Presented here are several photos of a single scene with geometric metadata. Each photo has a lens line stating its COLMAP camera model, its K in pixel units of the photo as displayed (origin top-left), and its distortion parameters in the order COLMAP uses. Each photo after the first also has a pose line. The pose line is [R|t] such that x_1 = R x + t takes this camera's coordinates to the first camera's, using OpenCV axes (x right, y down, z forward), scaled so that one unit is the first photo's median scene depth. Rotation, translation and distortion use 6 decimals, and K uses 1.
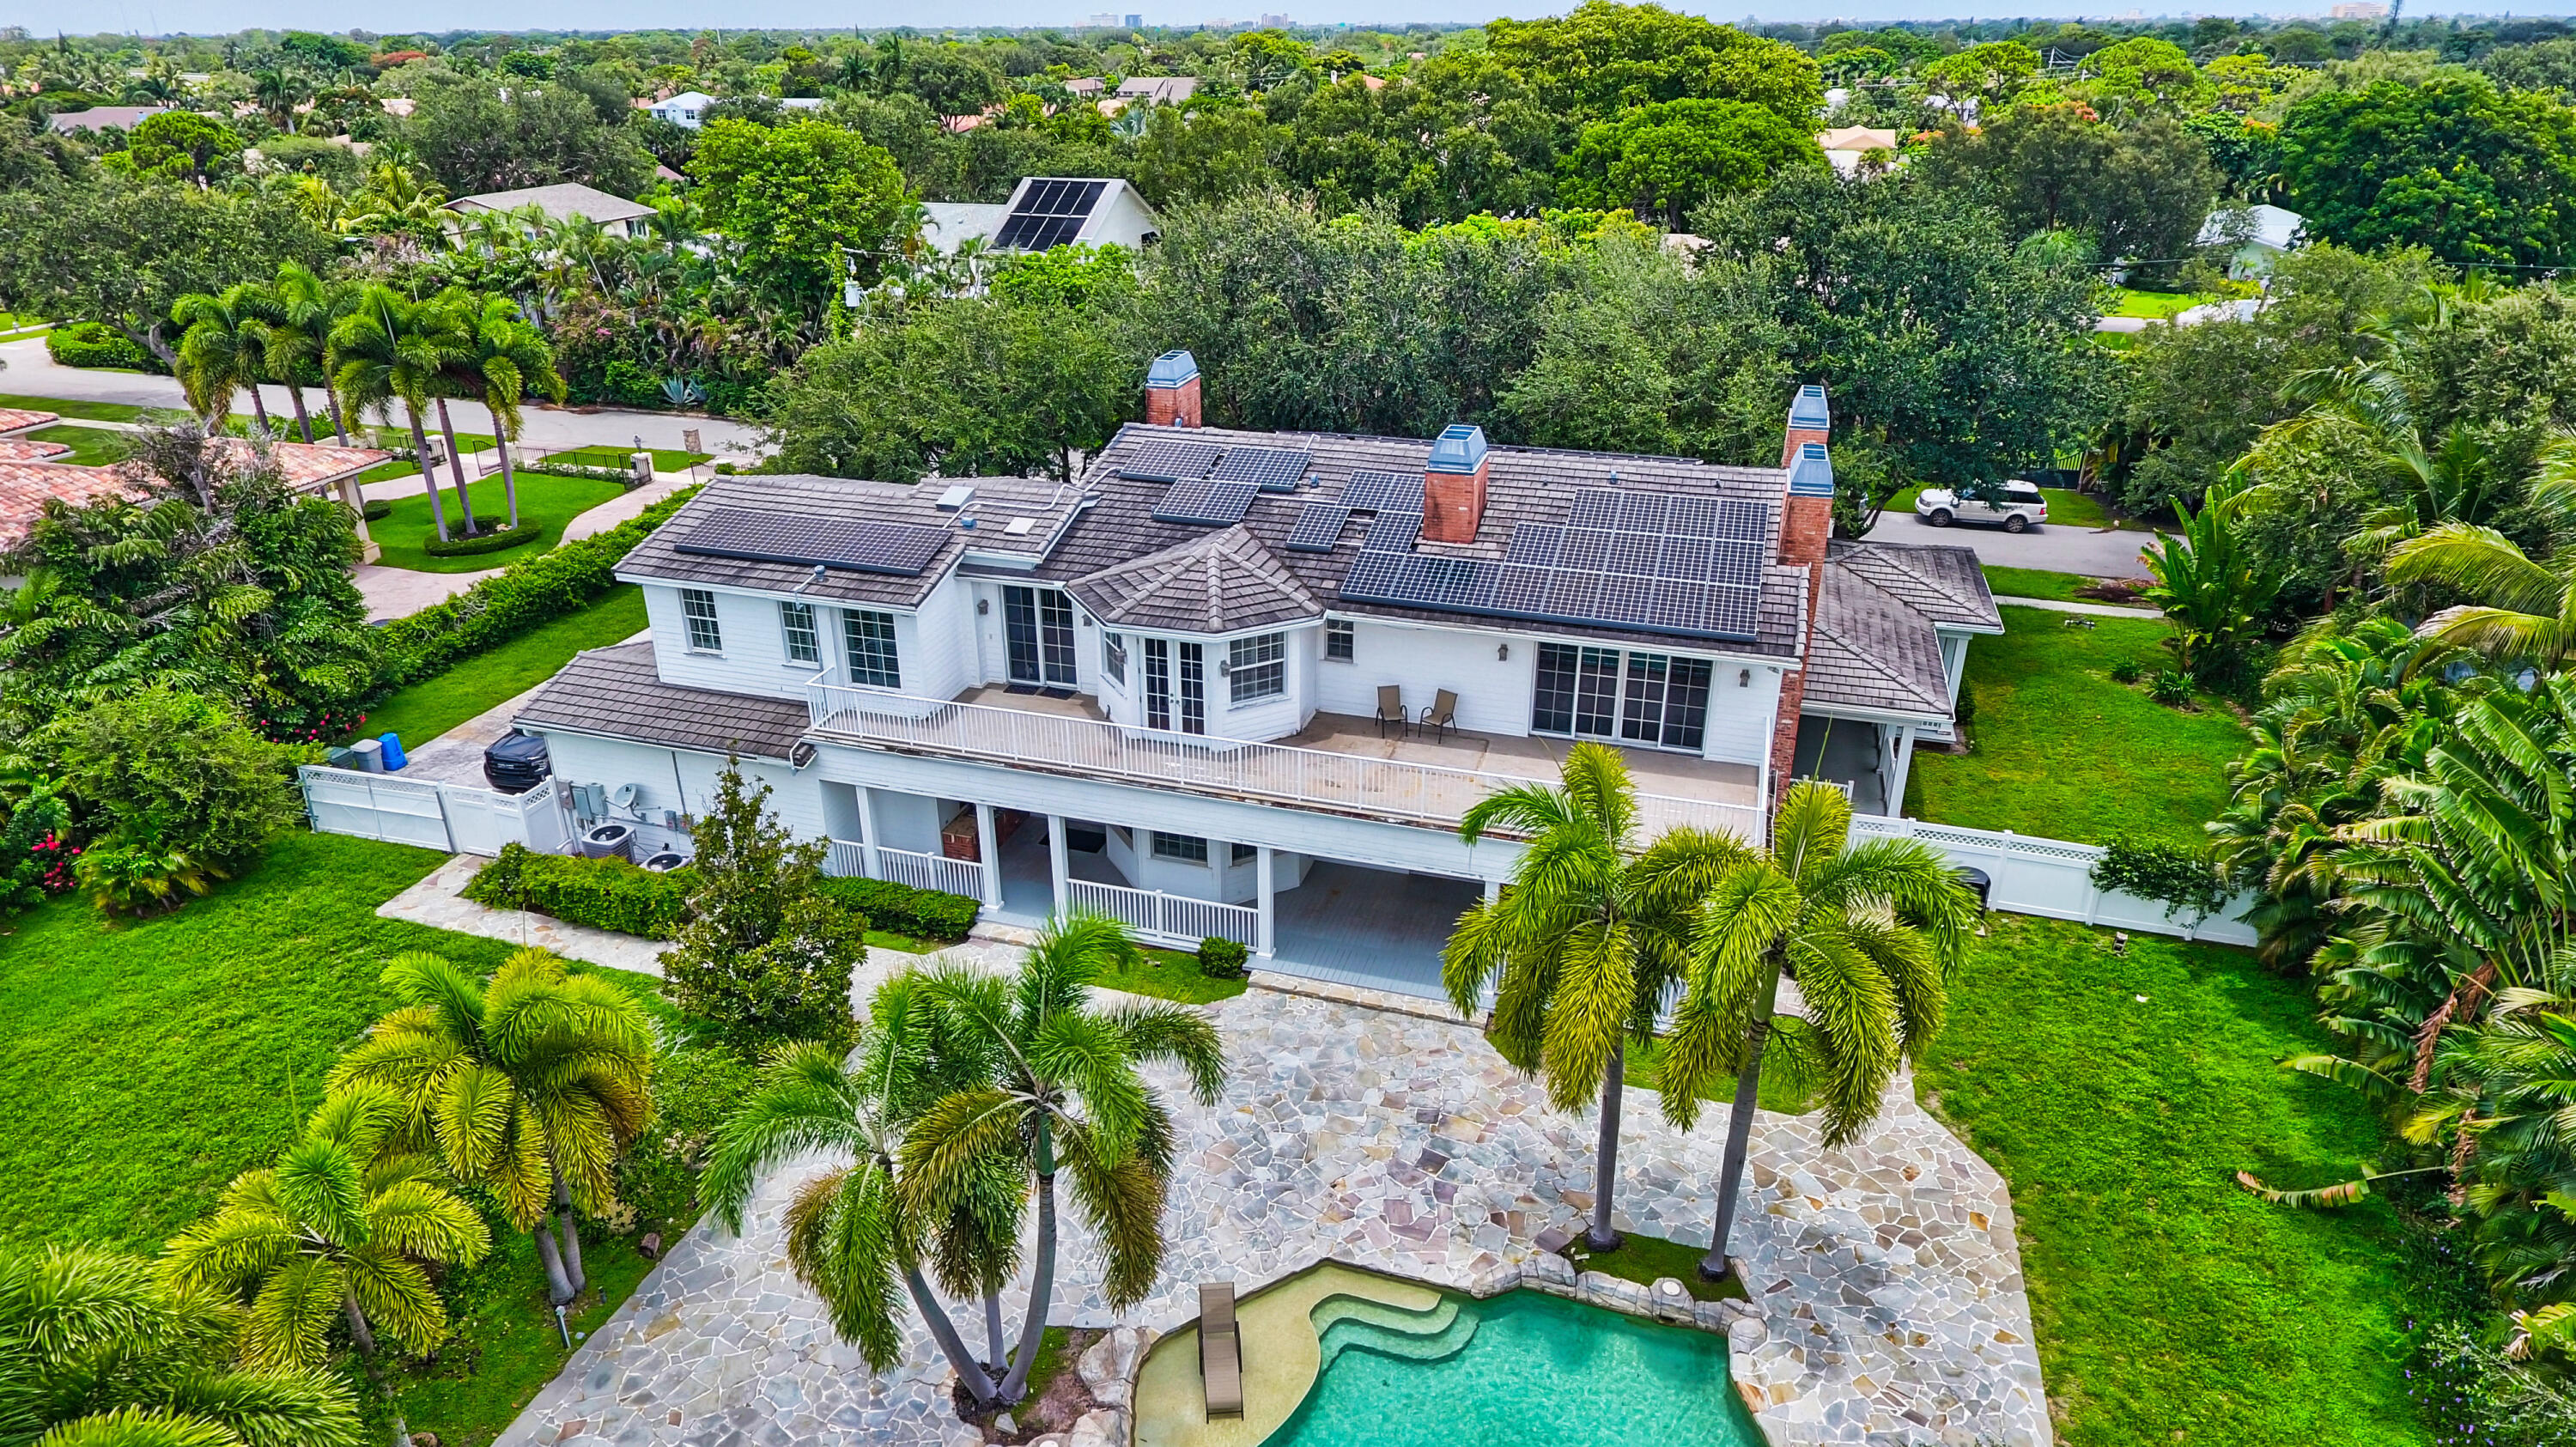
lens RADIAL K [[1520.4, 0, 1247.0], [0, 1520.4, 718.0], [0, 0, 1]] dist [-0.003663, 0.001564]
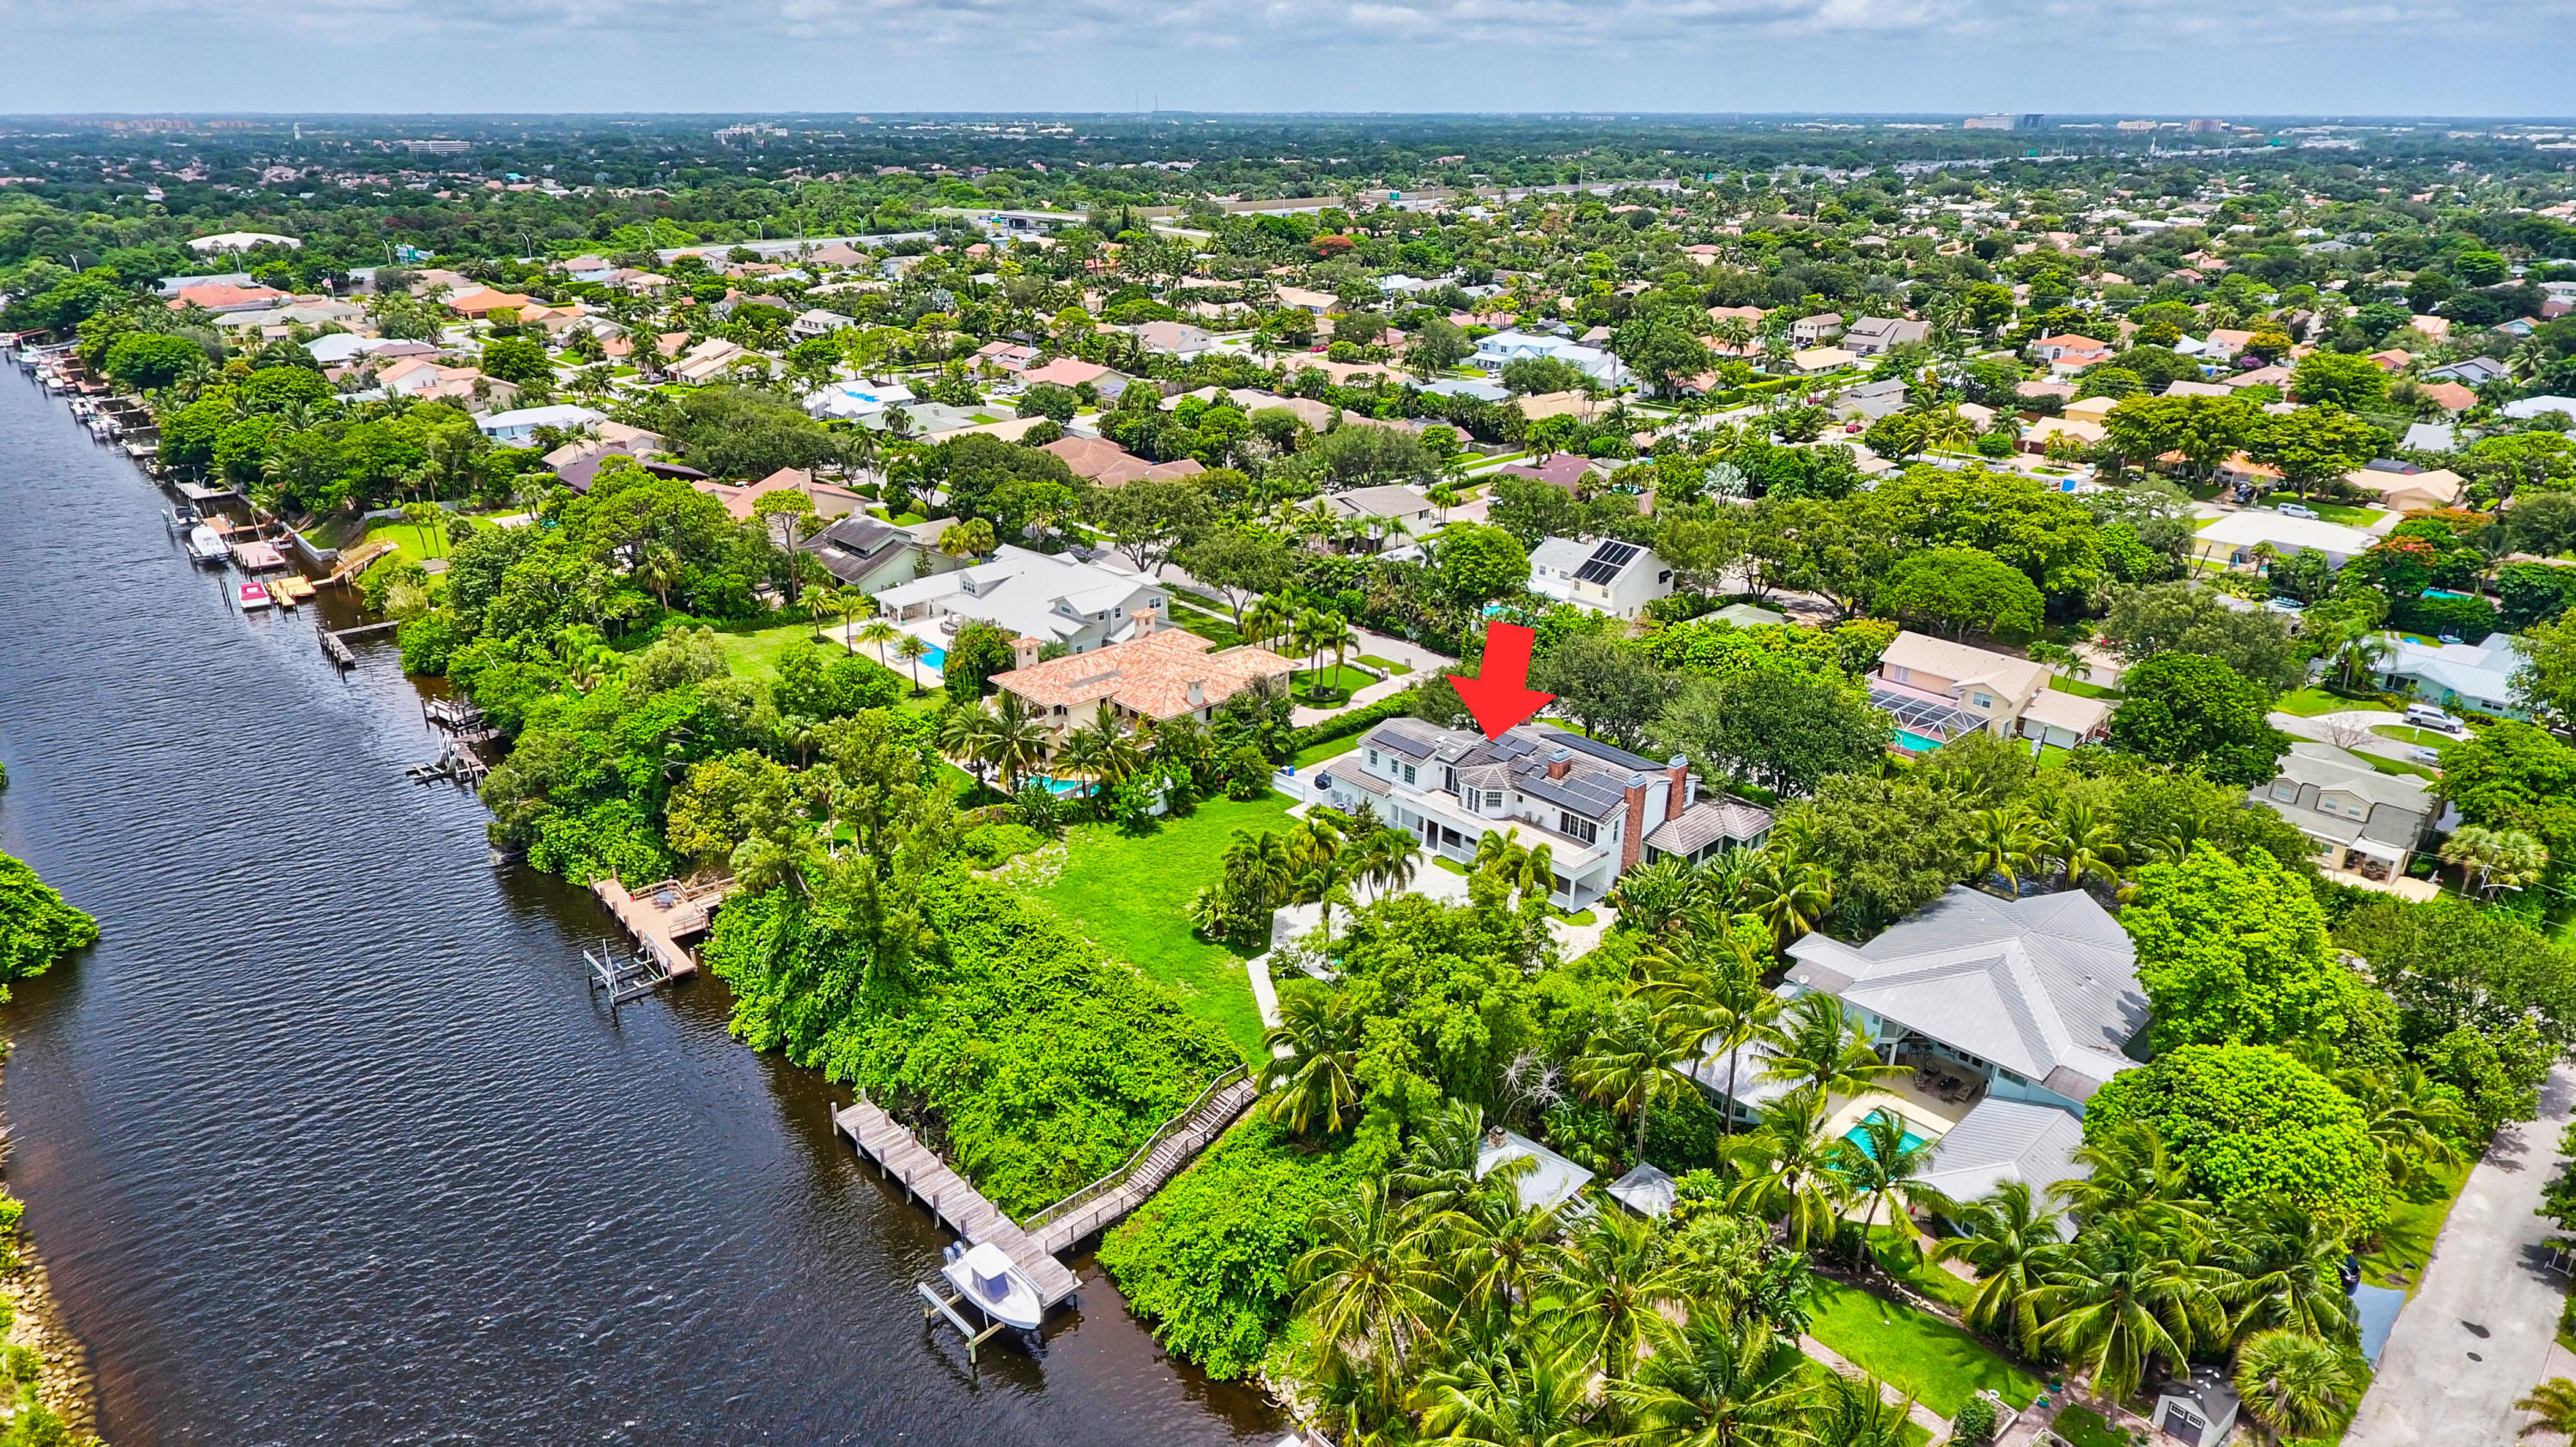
lens RADIAL K [[1520.4, 0, 1264.5], [0, 1520.4, 727.1], [0, 0, 1]] dist [-0.003663, 0.001564]
pose [[0.871073, 0.196618, -0.450081, 1.162962], [-0.214809, 0.976595, 0.010892, -0.124311], [0.441688, 0.087194, 0.892921, -2.674860]]
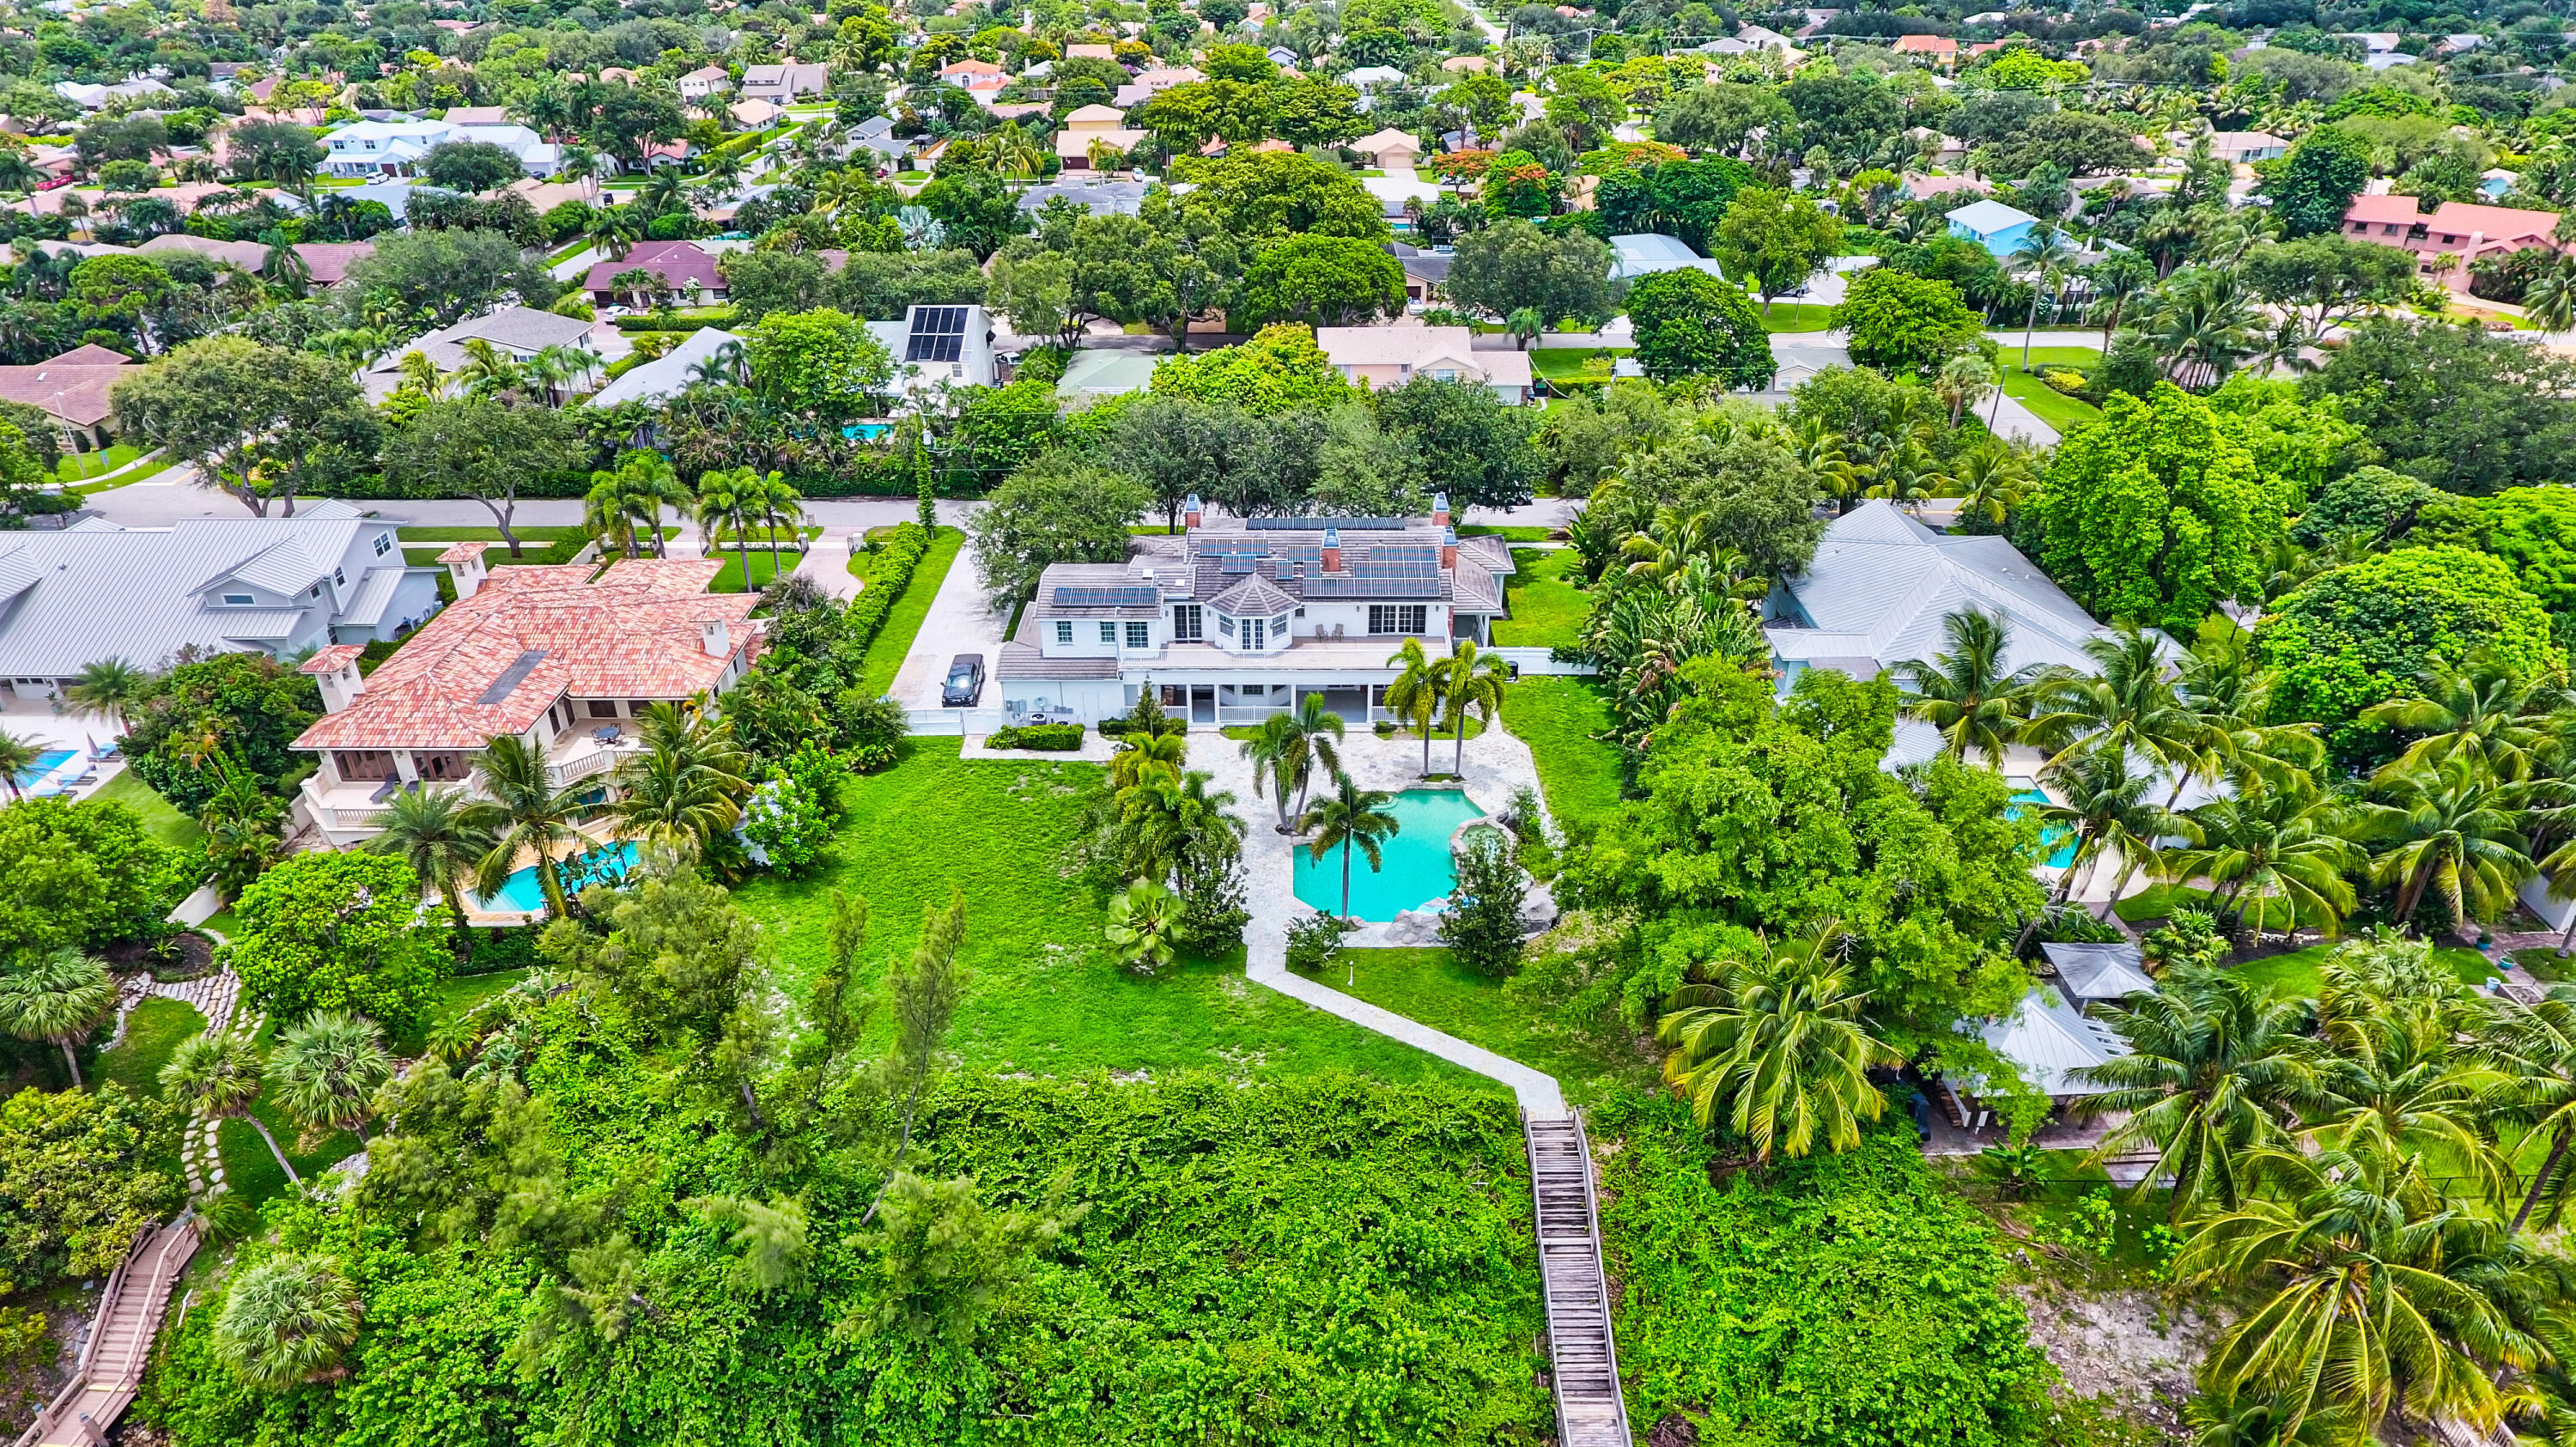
lens RADIAL K [[1520.4, 0, 1247.5], [0, 1520.4, 713.1], [0, 0, 1]] dist [-0.003663, 0.001564]
pose [[0.958010, -0.139699, 0.250403, -0.745132], [0.122166, 0.988921, 0.084323, -0.109634], [-0.259409, -0.050191, 0.964462, -1.666306]]
